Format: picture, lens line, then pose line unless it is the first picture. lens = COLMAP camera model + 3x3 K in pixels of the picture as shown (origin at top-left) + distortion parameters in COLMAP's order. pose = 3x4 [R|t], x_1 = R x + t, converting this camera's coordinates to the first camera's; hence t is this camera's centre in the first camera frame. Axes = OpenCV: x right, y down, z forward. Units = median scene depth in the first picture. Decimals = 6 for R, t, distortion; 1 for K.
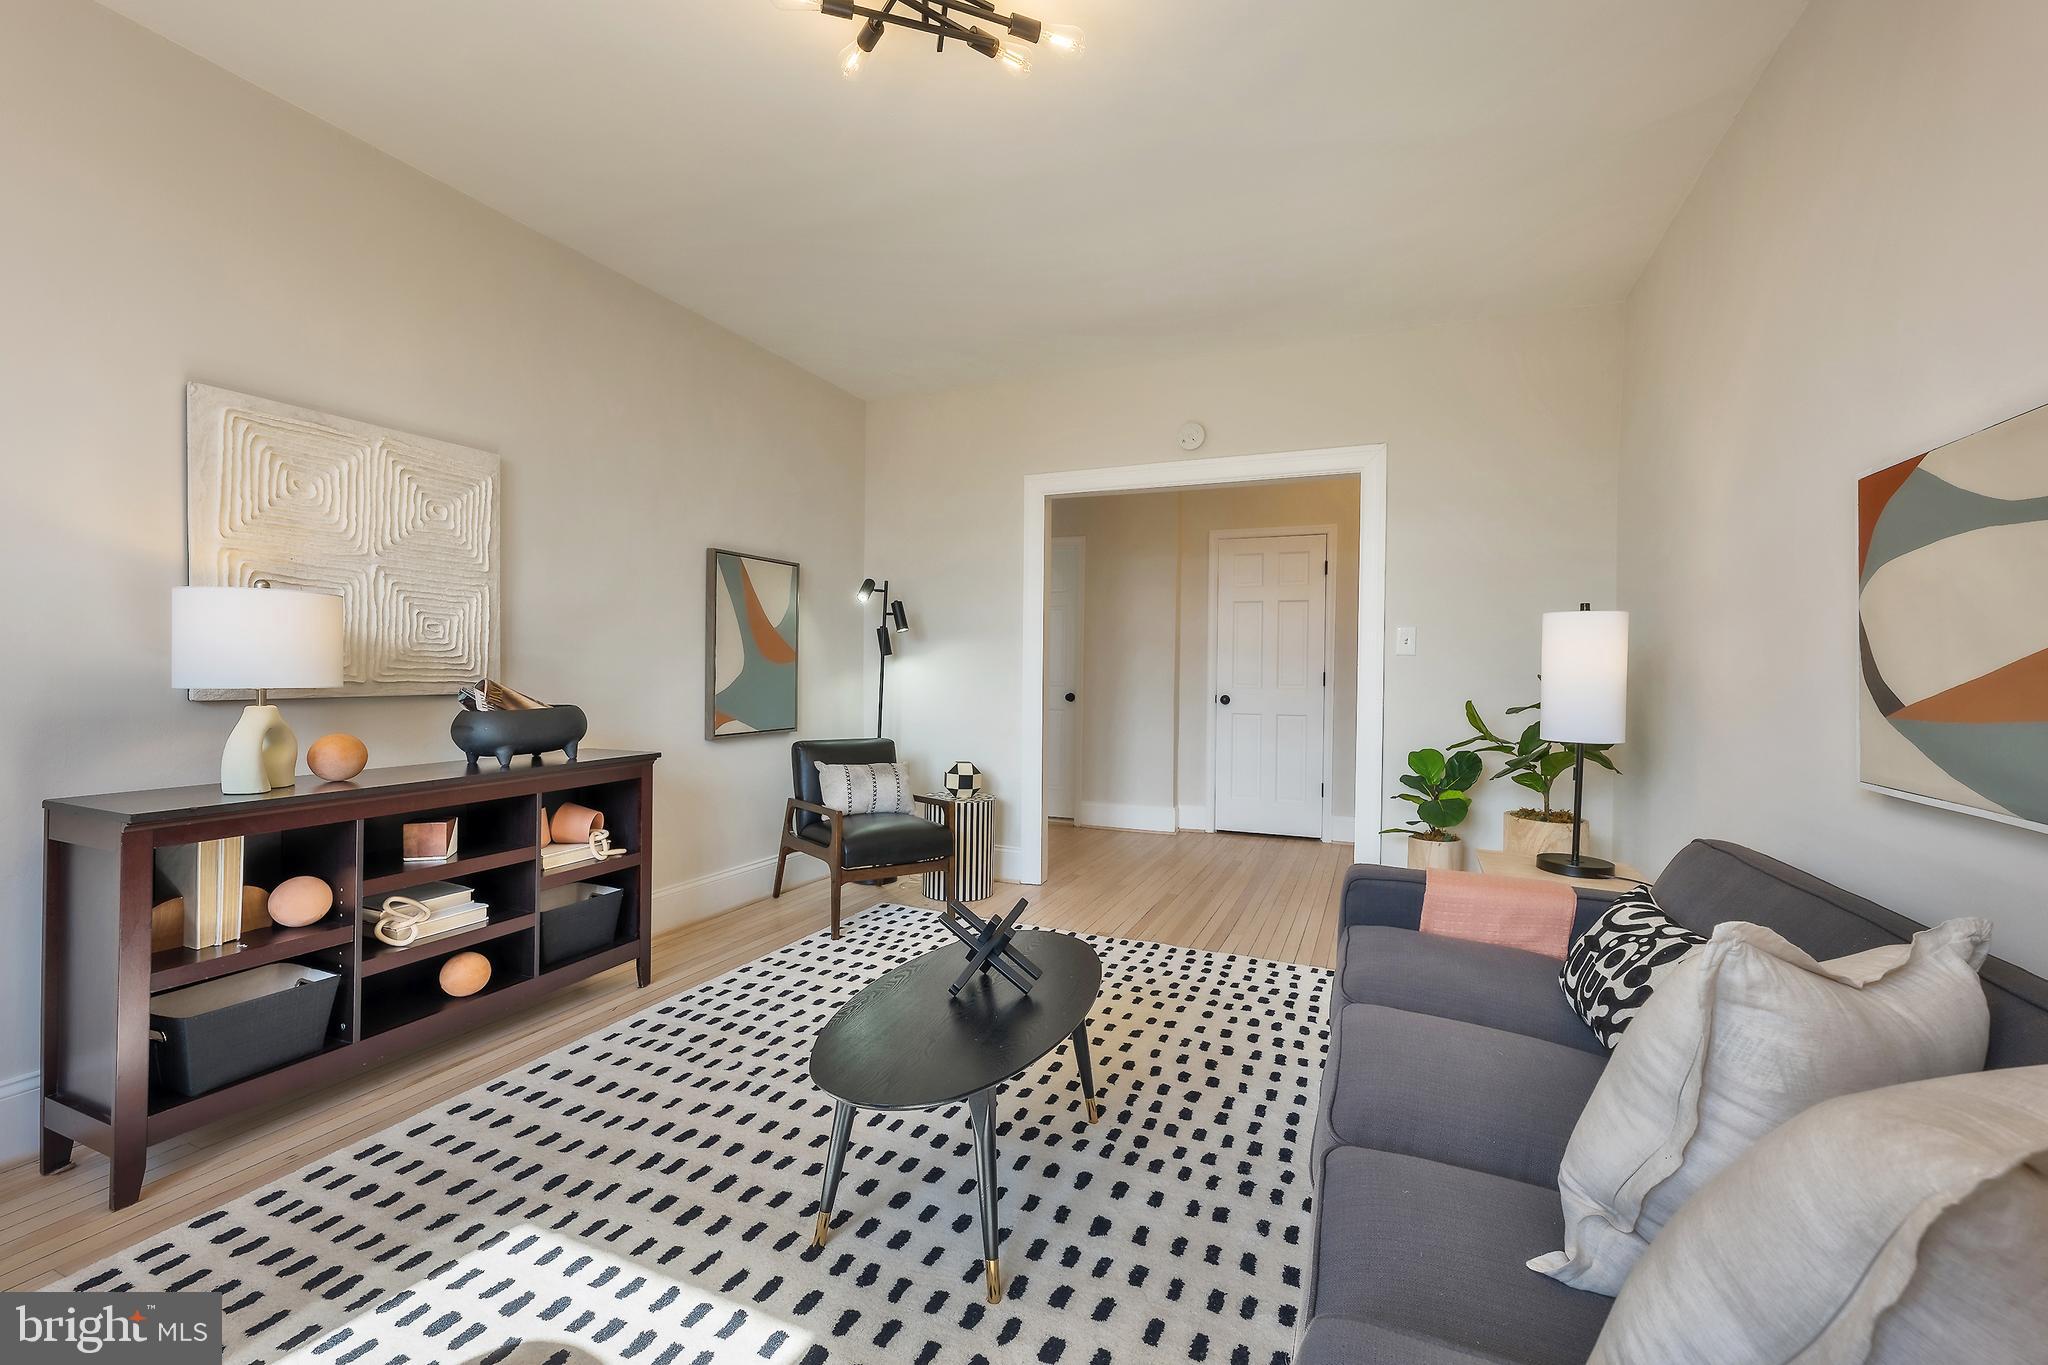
lens RADIAL K [[853.9, 0, 1032.9], [0, 853.9, 679.0], [0, 0, 1]] dist [0.005263, 0.000251]
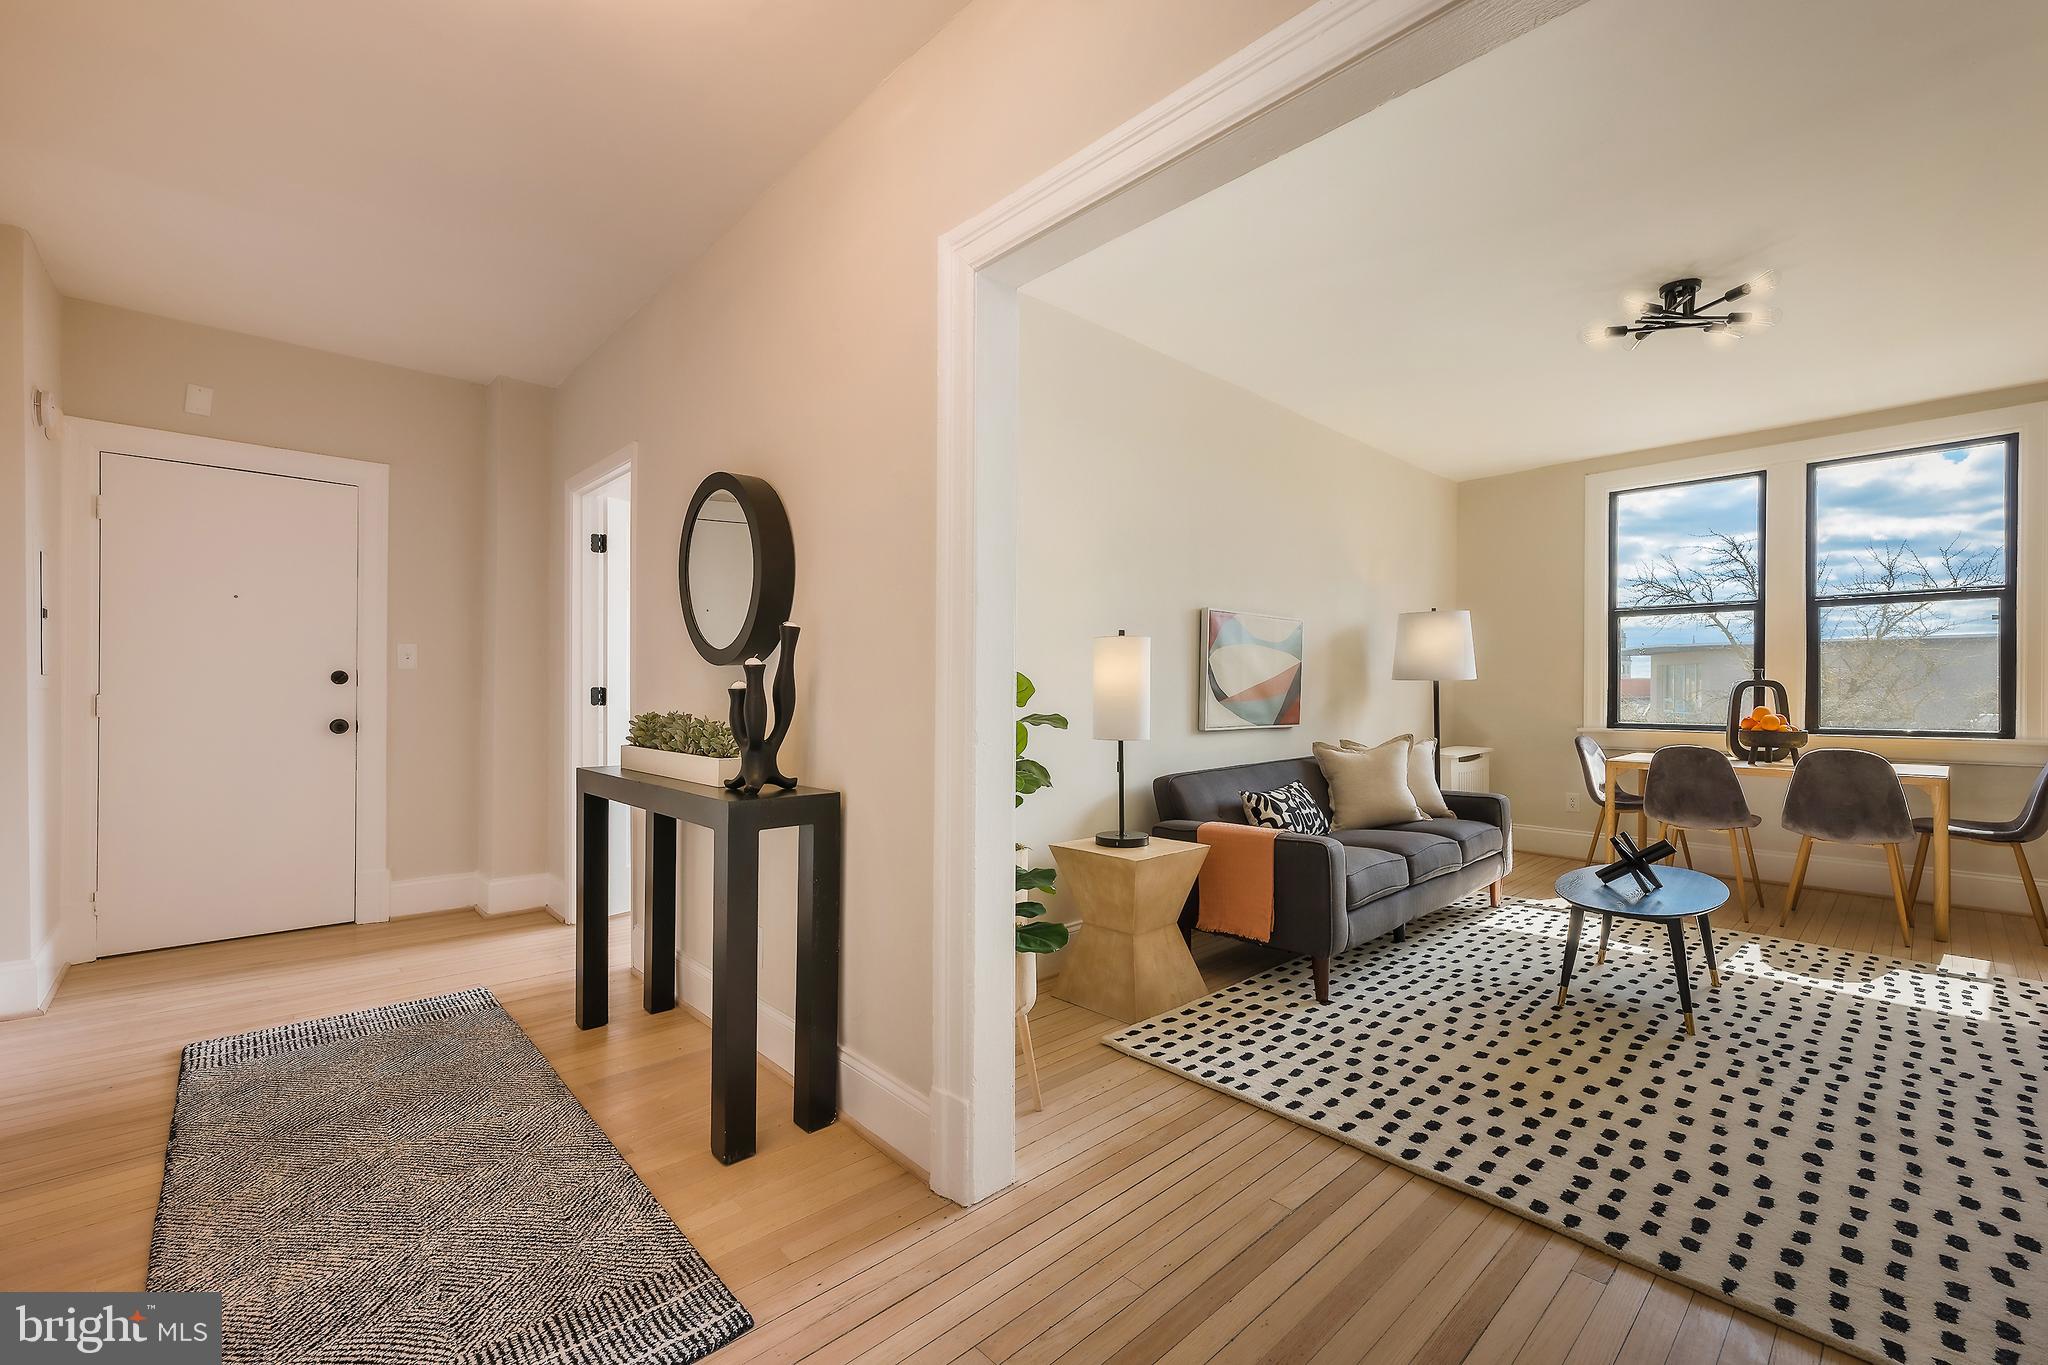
lens RADIAL K [[851.6, 0, 1035.1], [0, 851.6, 691.9], [0, 0, 1]] dist [0.007299, 0.000234]
pose [[-0.912873, -0.017753, 0.407858, 0.216799], [-0.010603, 0.999748, 0.019785, -0.018351], [-0.408106, 0.013736, -0.912831, 1.925871]]
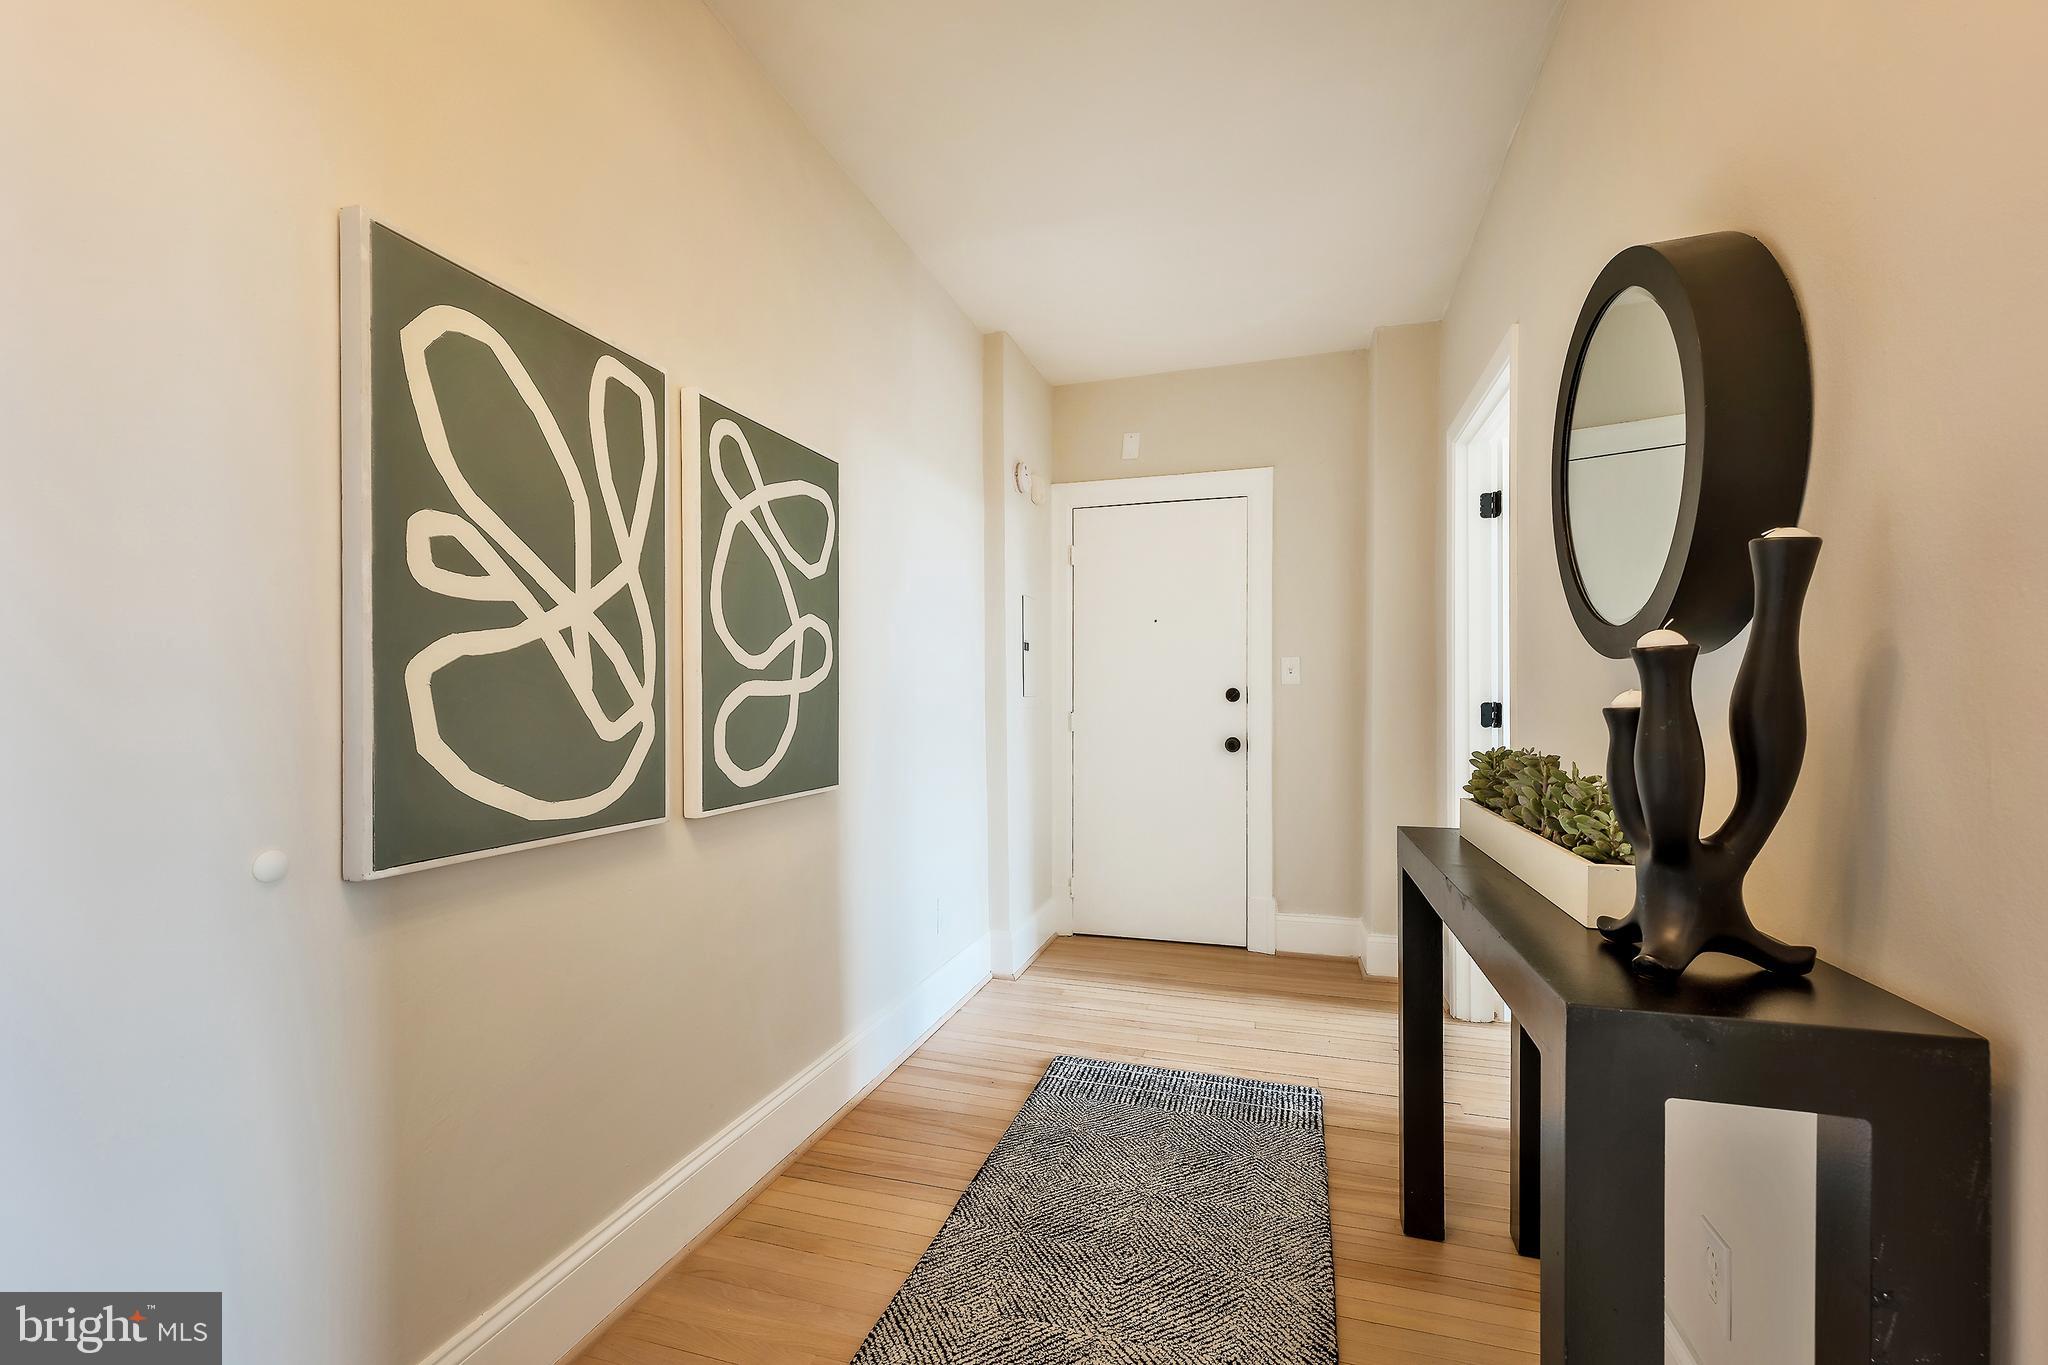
lens RADIAL K [[868.7, 0, 1012.0], [0, 868.7, 702.0], [0, 0, 1]] dist [0.003579, 0.000068]
pose [[-0.091524, -0.010126, 0.995751, 0.473038], [0.017806, 0.999772, 0.011803, -0.013376], [-0.995644, 0.018811, -0.091323, 1.589152]]
